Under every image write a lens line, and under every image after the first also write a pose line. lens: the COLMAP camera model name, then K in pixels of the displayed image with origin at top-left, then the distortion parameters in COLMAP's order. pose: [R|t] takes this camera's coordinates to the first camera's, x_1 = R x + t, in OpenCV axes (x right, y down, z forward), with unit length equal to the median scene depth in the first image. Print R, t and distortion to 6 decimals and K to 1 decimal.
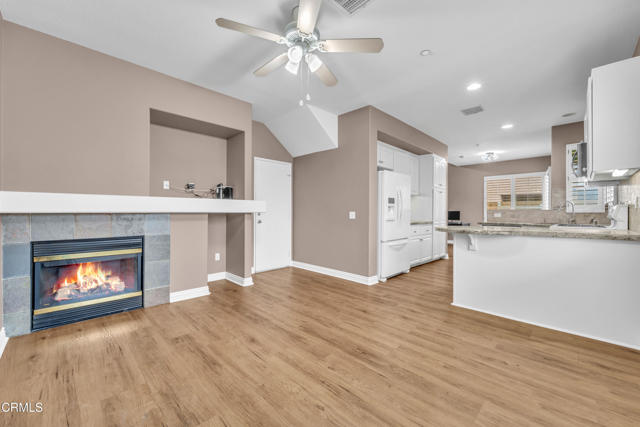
lens RADIAL K [[252.7, 0, 321.7], [0, 252.7, 212.3], [0, 0, 1]] dist [0.001336, -0.000127]
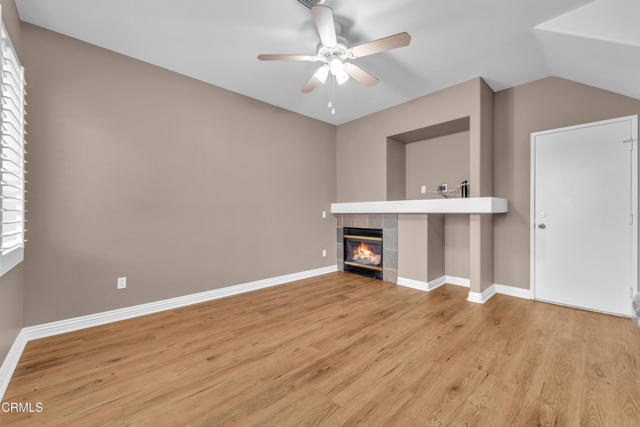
lens RADIAL K [[252.7, 0, 321.7], [0, 252.7, 212.3], [0, 0, 1]] dist [0.001336, -0.000127]
pose [[-0.030493, -0.005632, -0.999519, 0.841581], [0.001766, 0.999982, -0.005689, 0.006212], [0.999533, -0.001939, -0.030483, 0.824590]]
